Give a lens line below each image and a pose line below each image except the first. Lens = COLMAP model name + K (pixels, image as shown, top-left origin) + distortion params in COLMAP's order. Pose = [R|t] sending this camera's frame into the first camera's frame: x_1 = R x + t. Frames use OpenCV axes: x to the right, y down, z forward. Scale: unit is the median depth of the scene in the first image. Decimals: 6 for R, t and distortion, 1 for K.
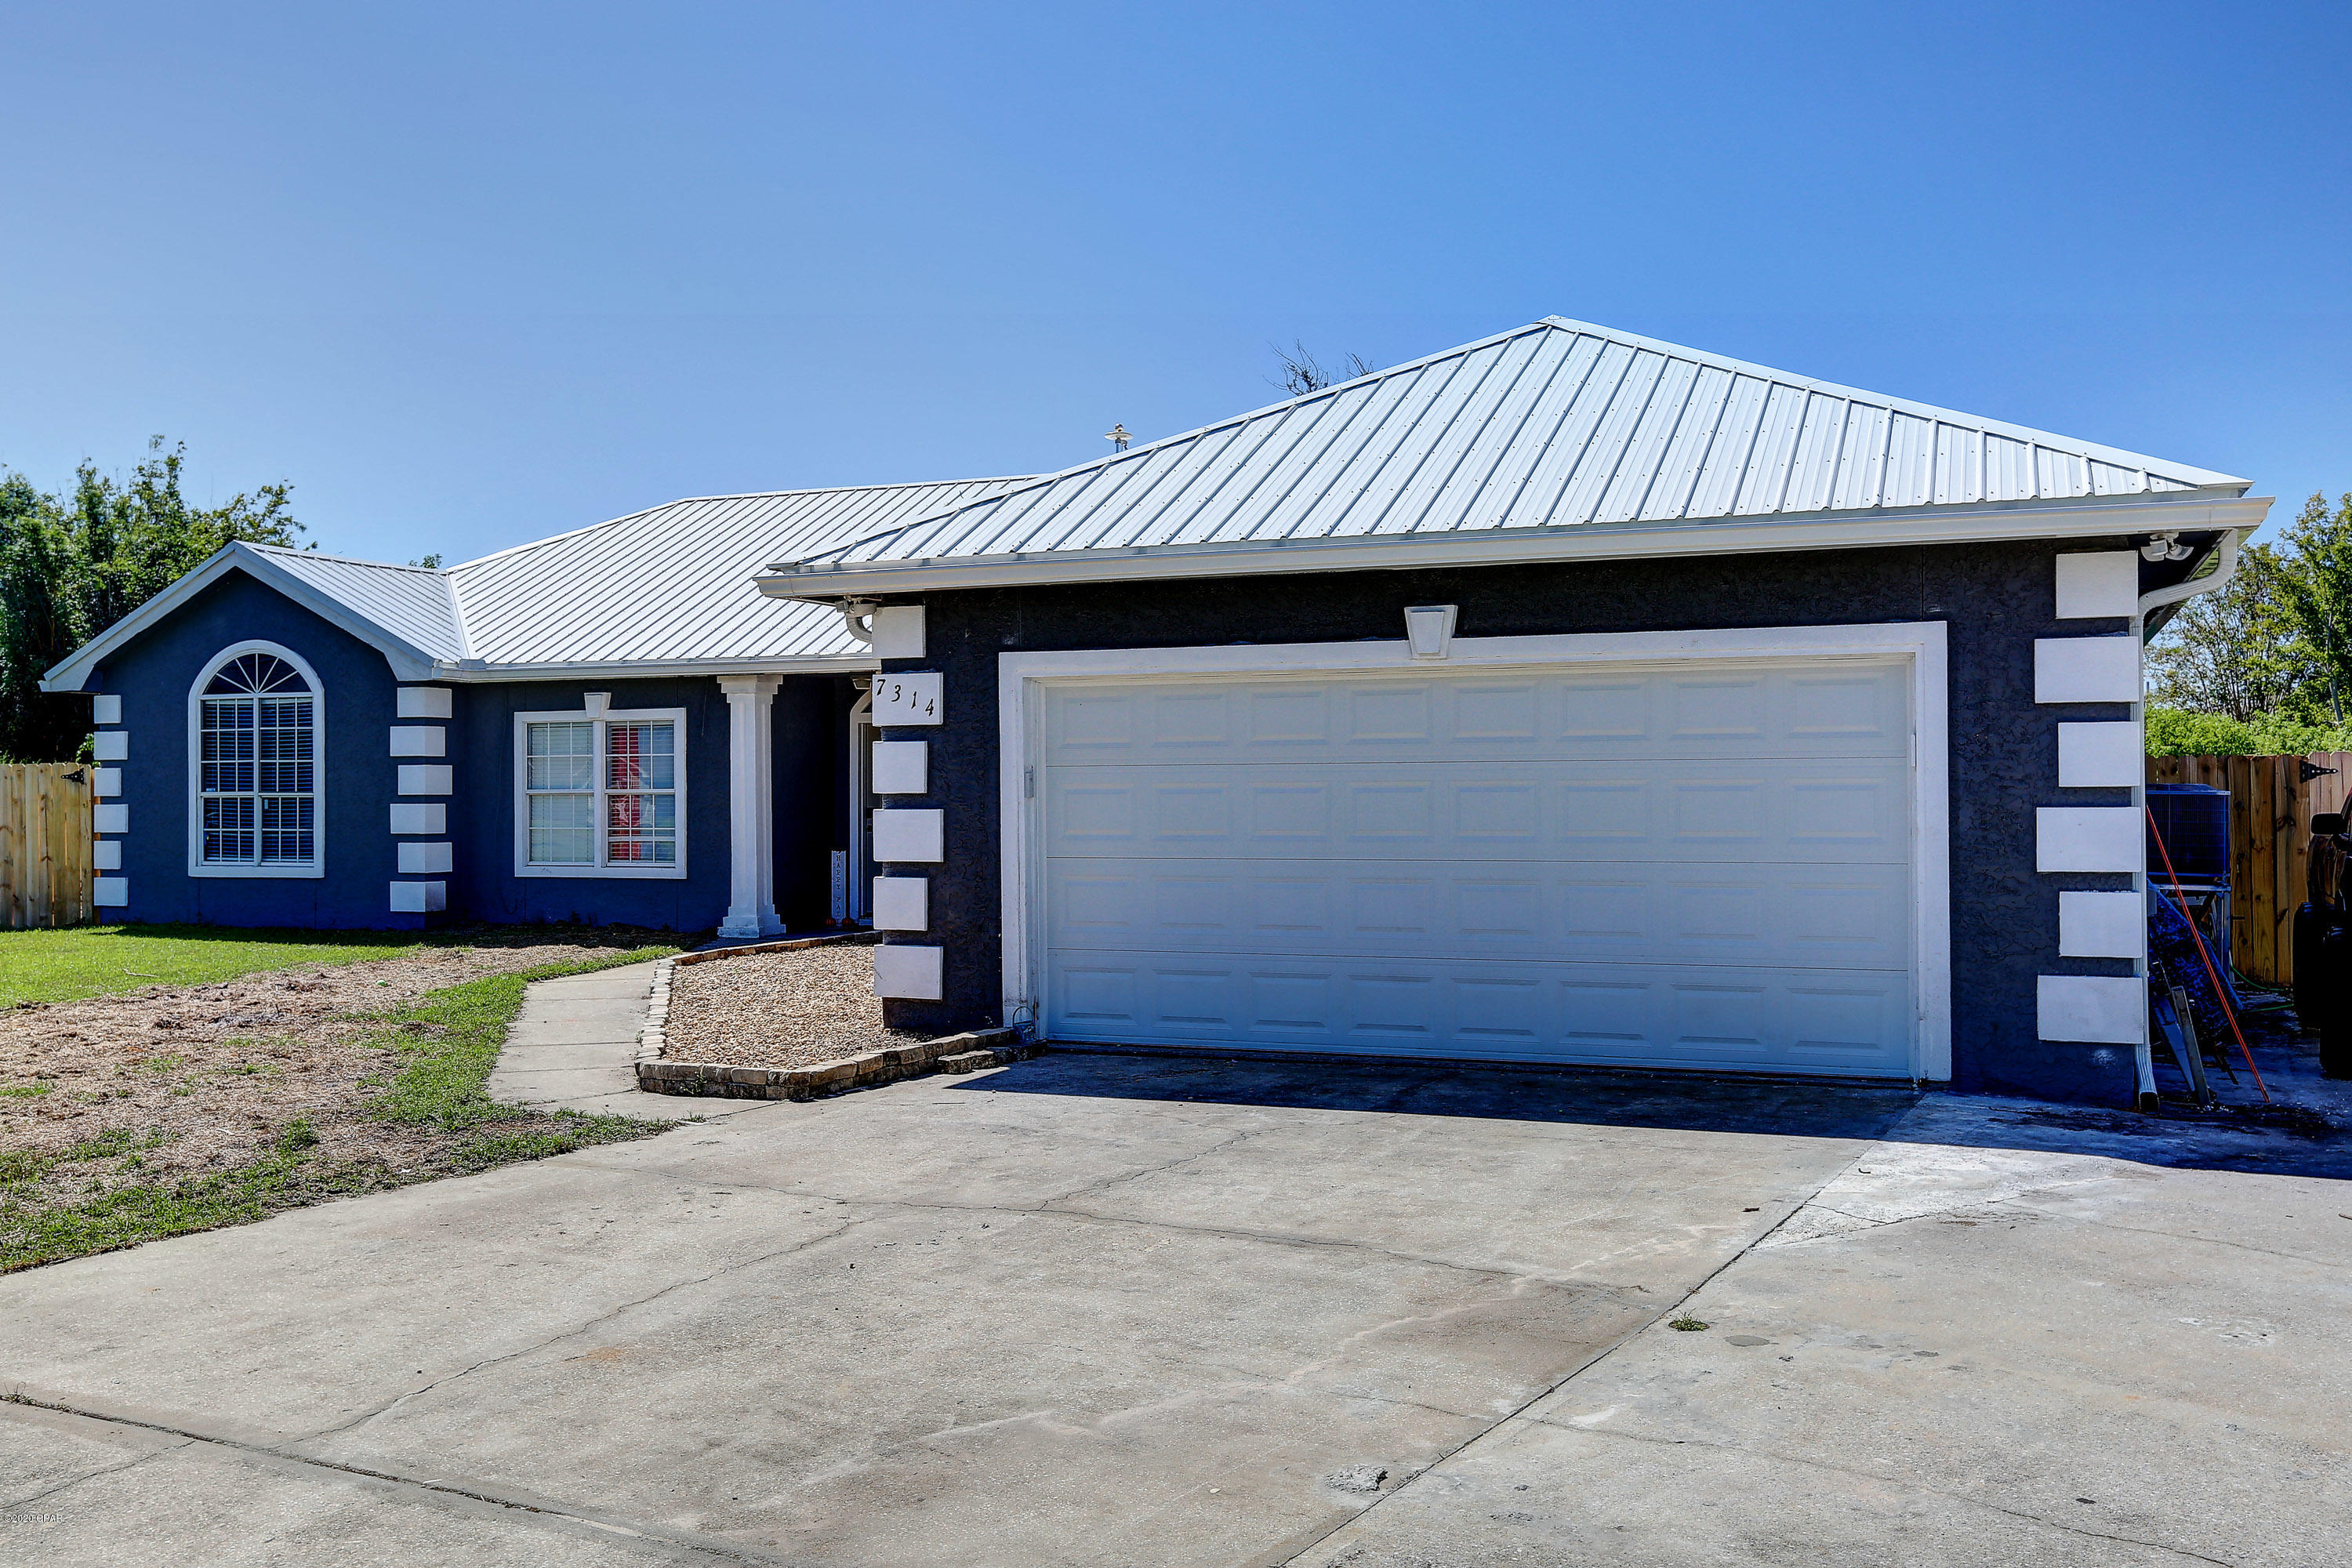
lens RADIAL K [[2082.3, 0, 1172.7], [0, 2082.3, 786.1], [0, 0, 1]] dist [0.000892, -0.018193]
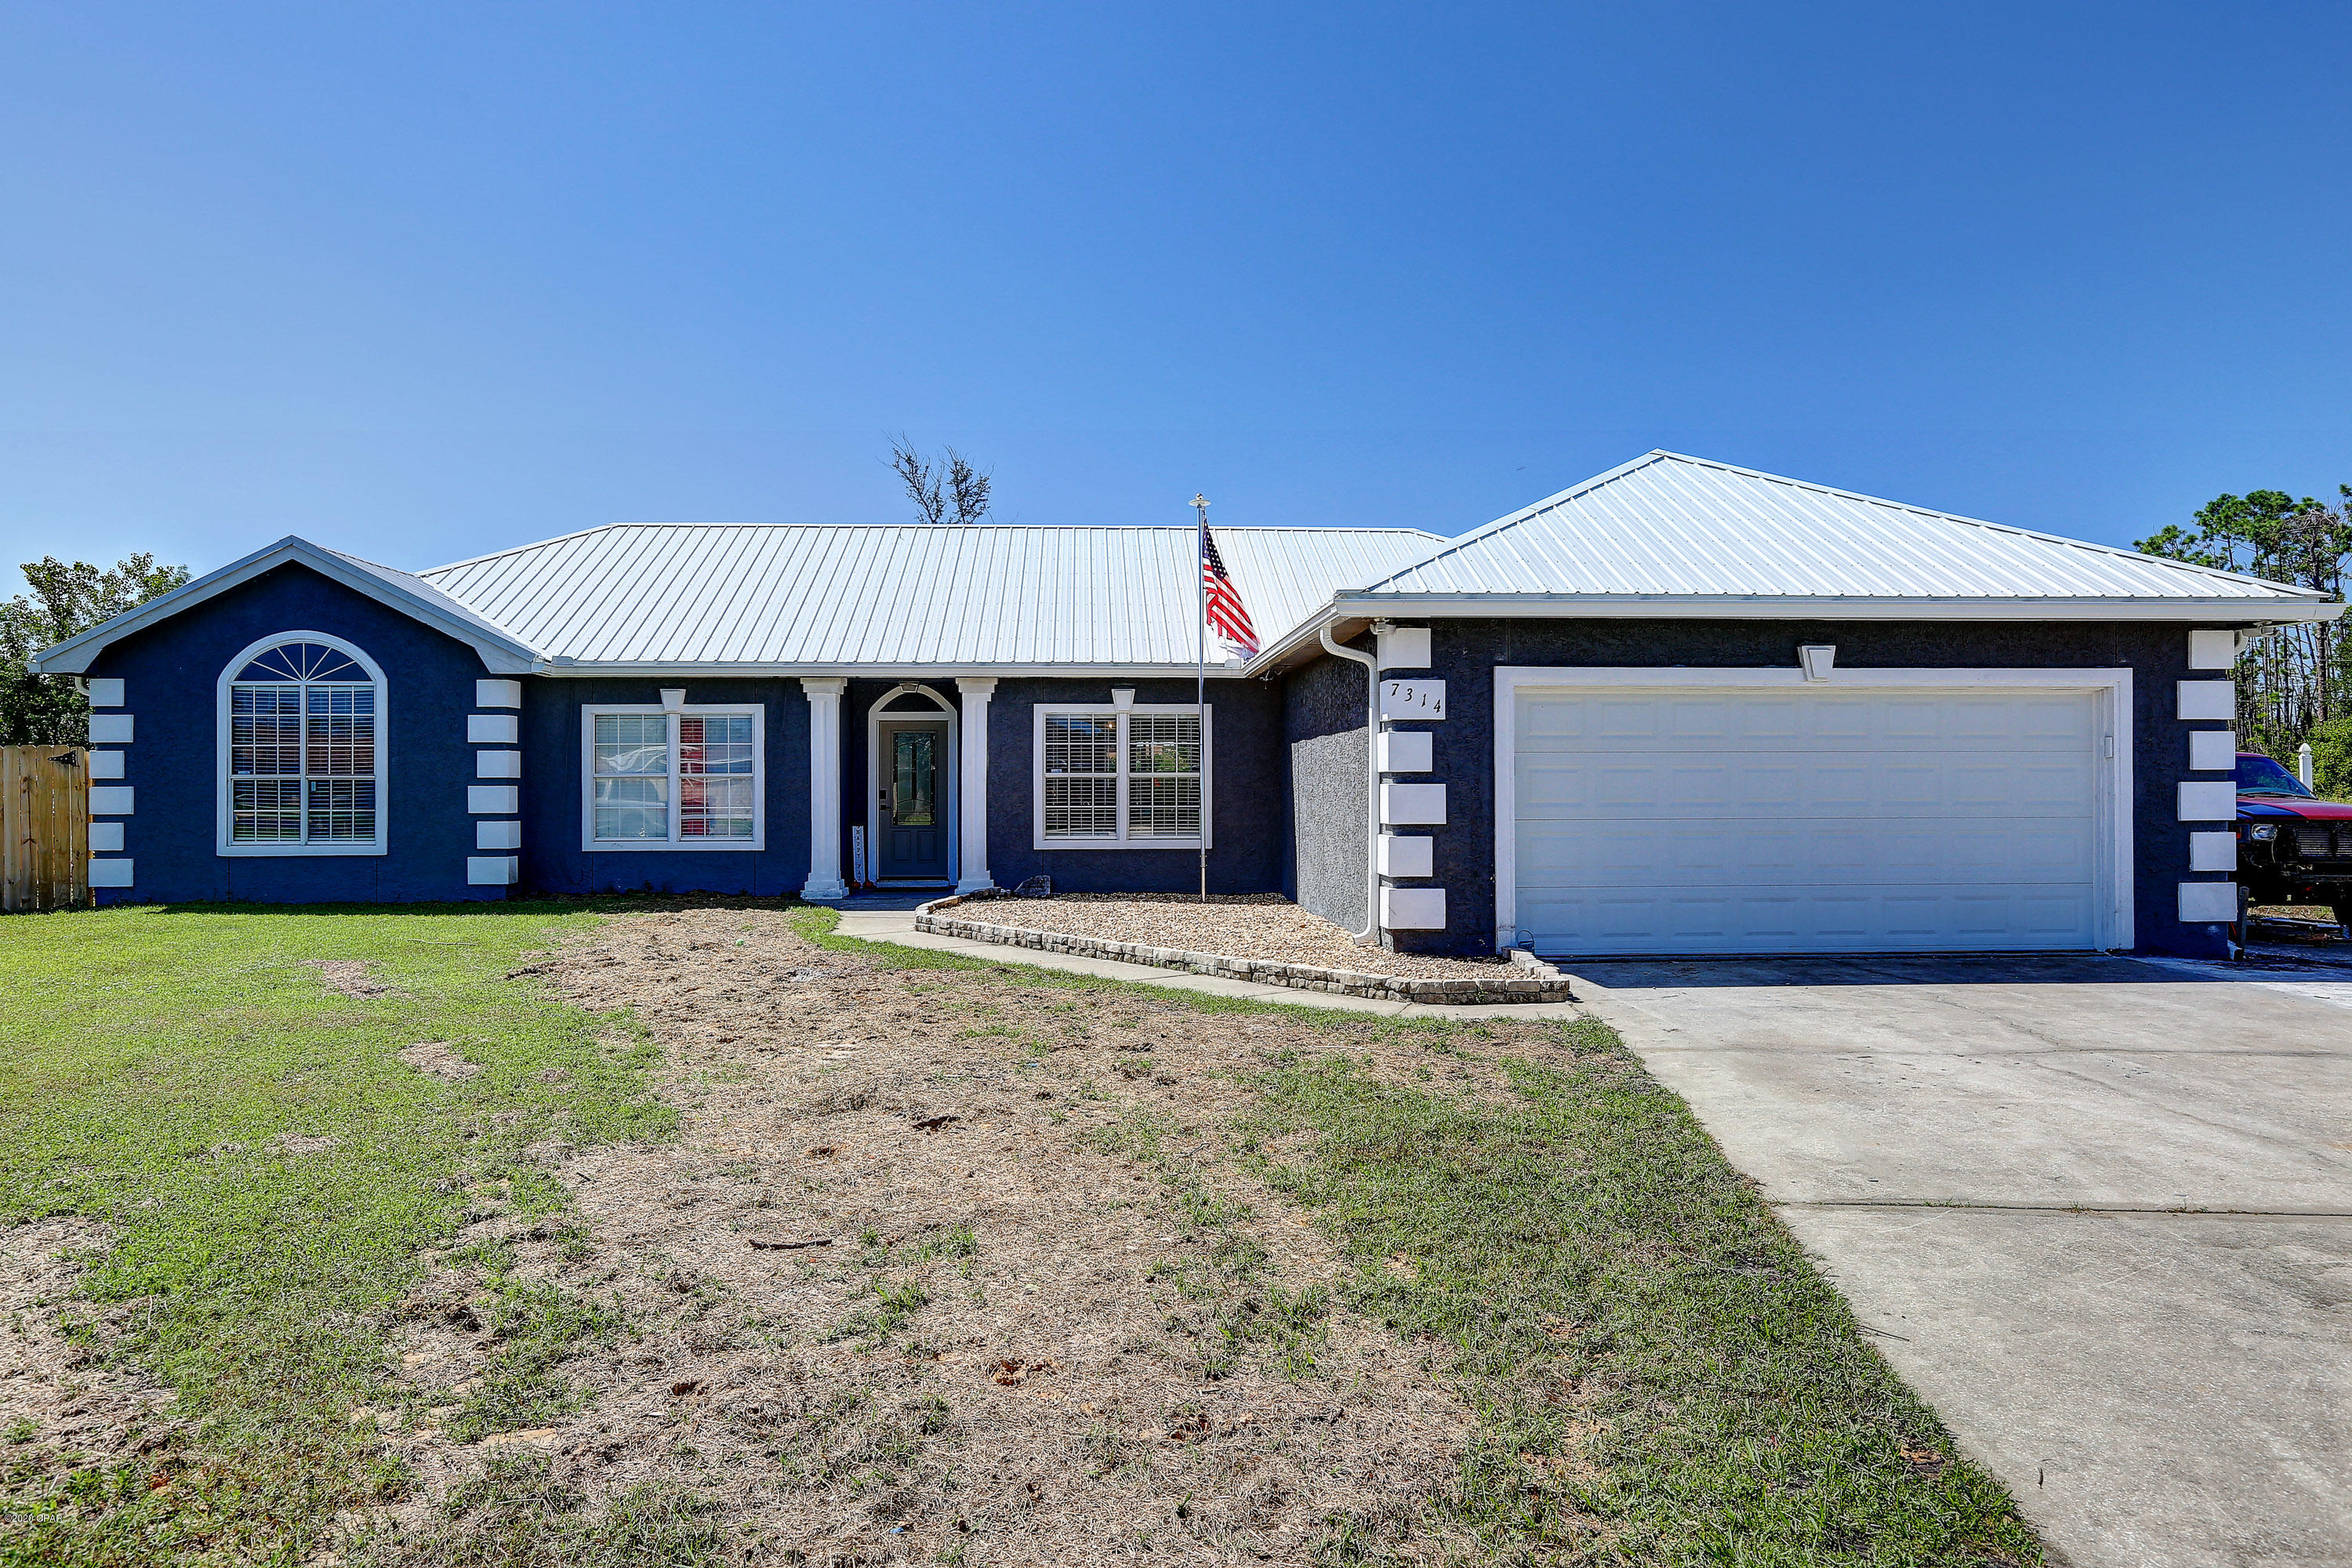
lens RADIAL K [[1573.4, 0, 1175.1], [0, 1573.4, 788.5], [0, 0, 1]] dist [-0.021365, 0.014185]
pose [[0.903687, 0.001302, 0.428192, -0.441781], [-0.002750, 0.999992, 0.002761, 0.007461], [-0.428186, -0.003673, 0.903683, 0.111935]]
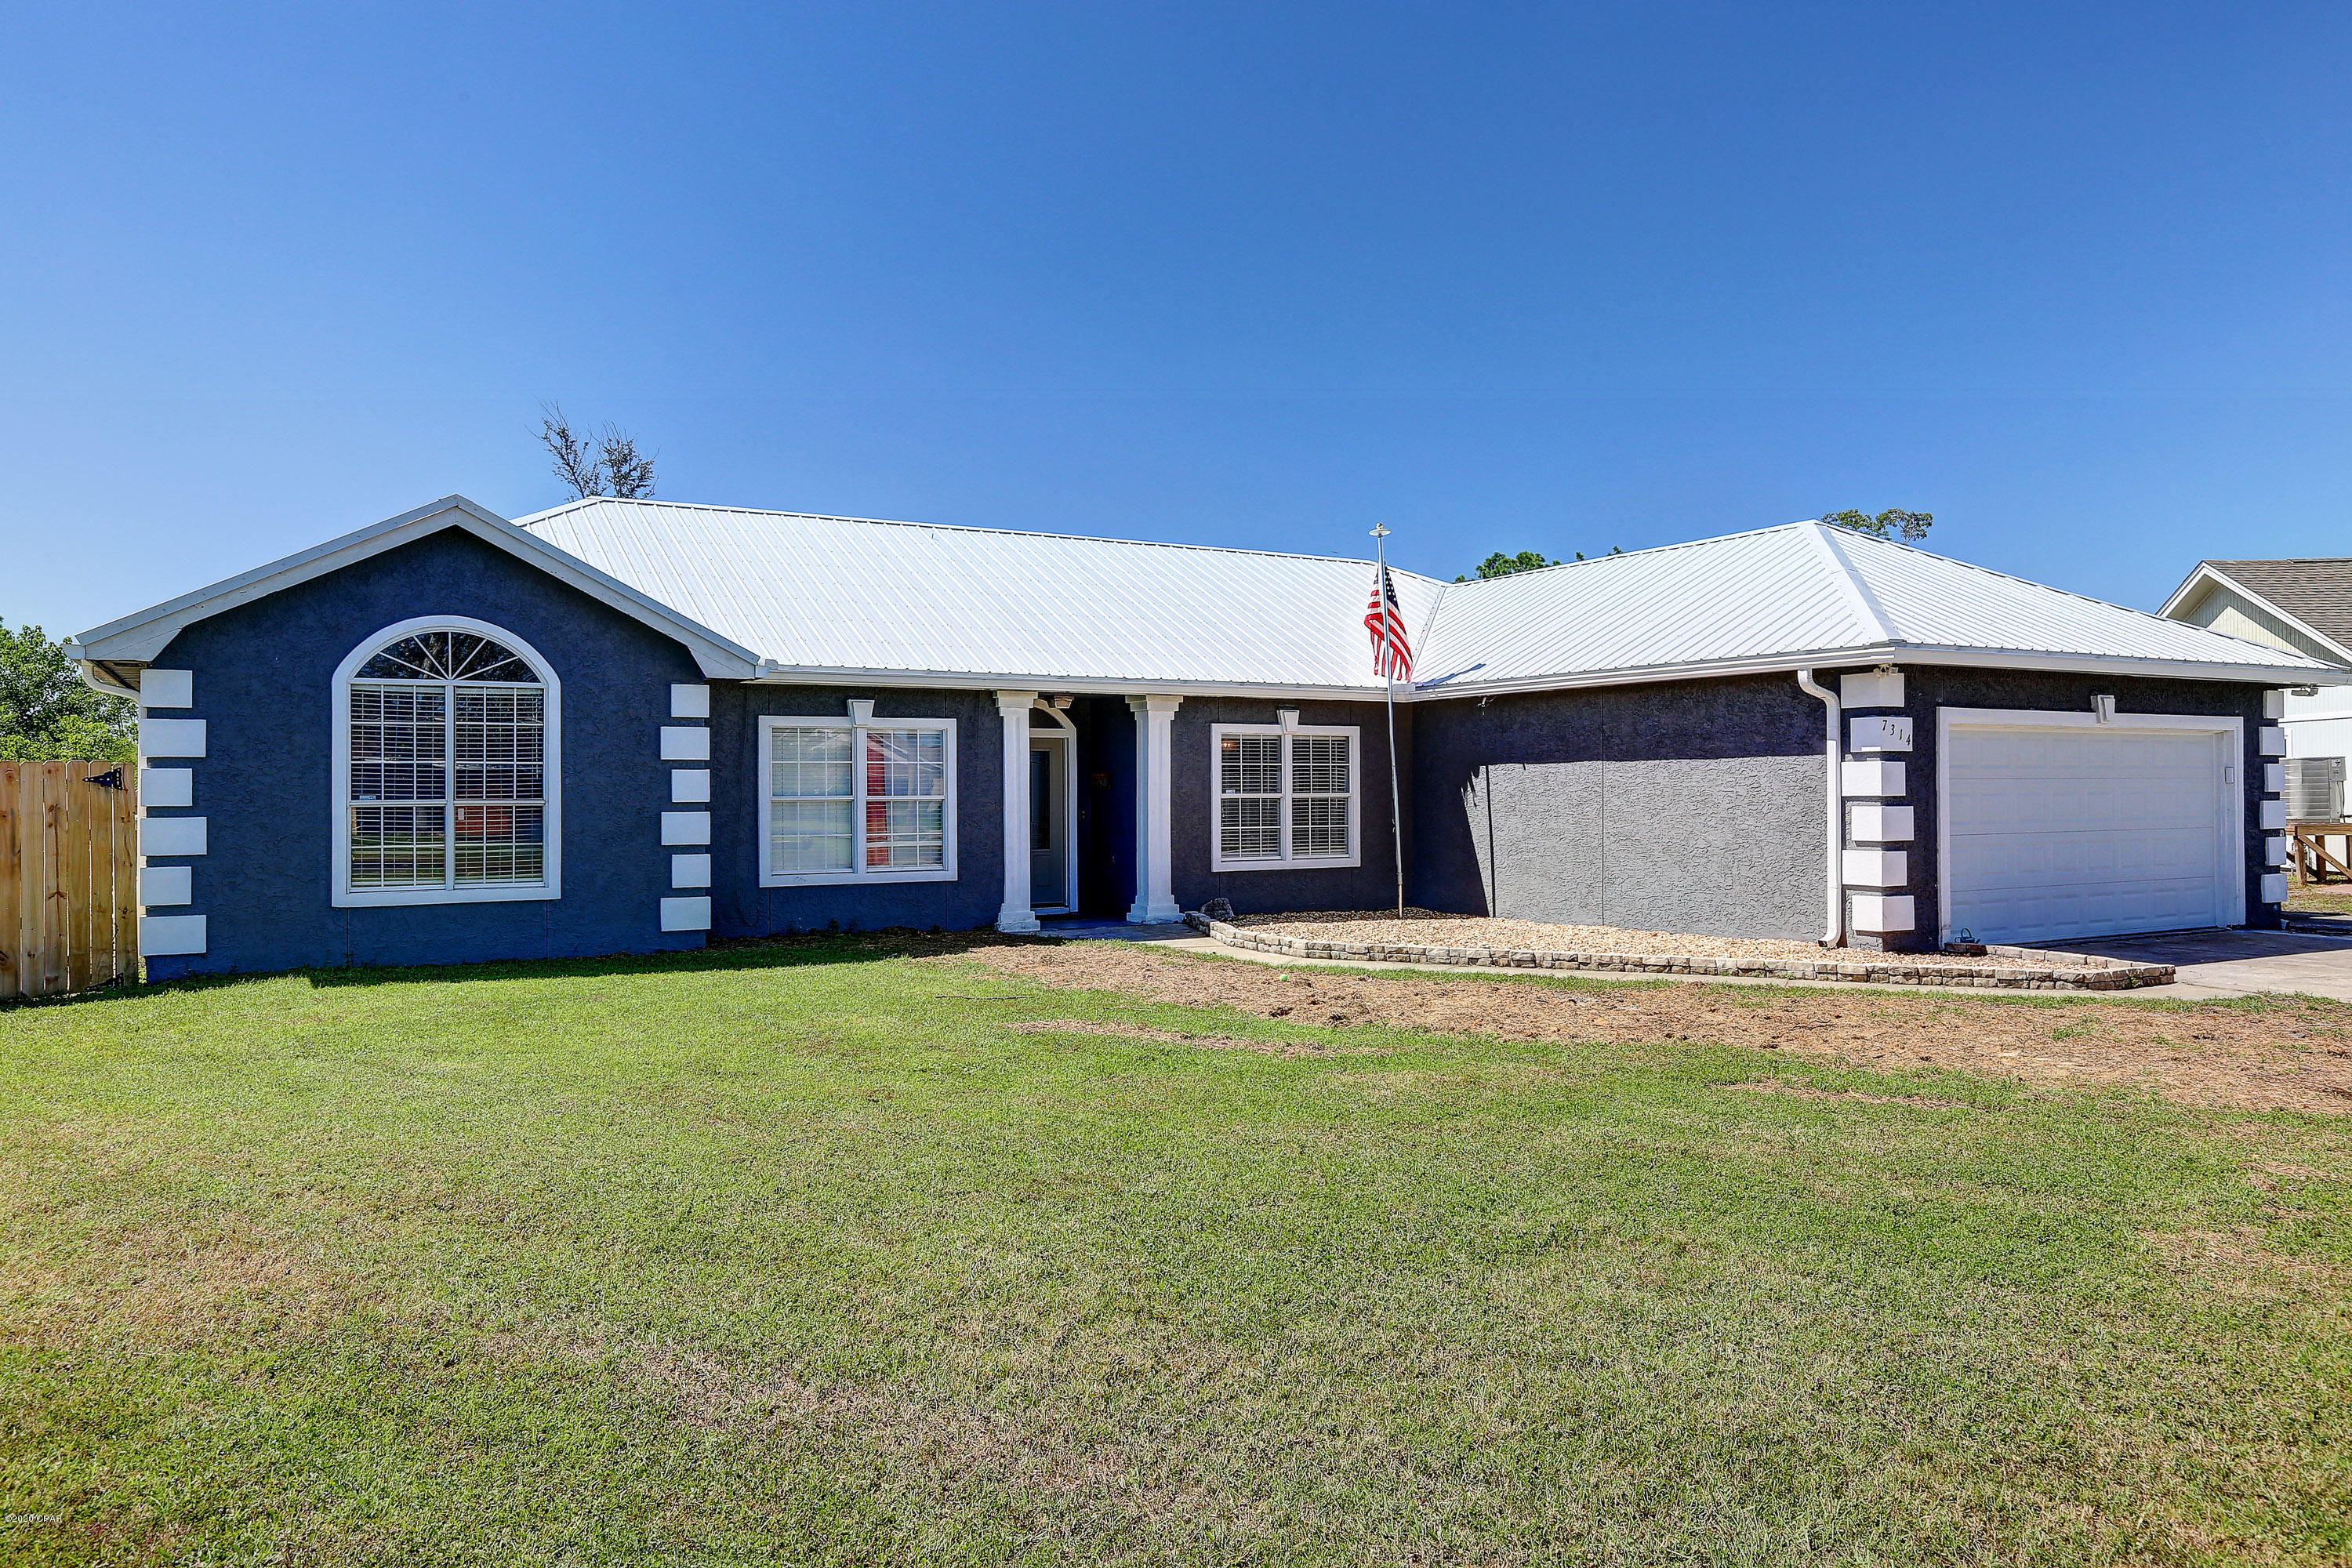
lens RADIAL K [[1583.6, 0, 1184.6], [0, 1583.6, 787.8], [0, 0, 1]] dist [-0.016134, 0.007624]
pose [[0.621102, 0.003352, 0.783723, -0.869411], [0.001021, 0.999987, -0.005087, 0.001936], [-0.783729, 0.003959, 0.621090, 0.445567]]
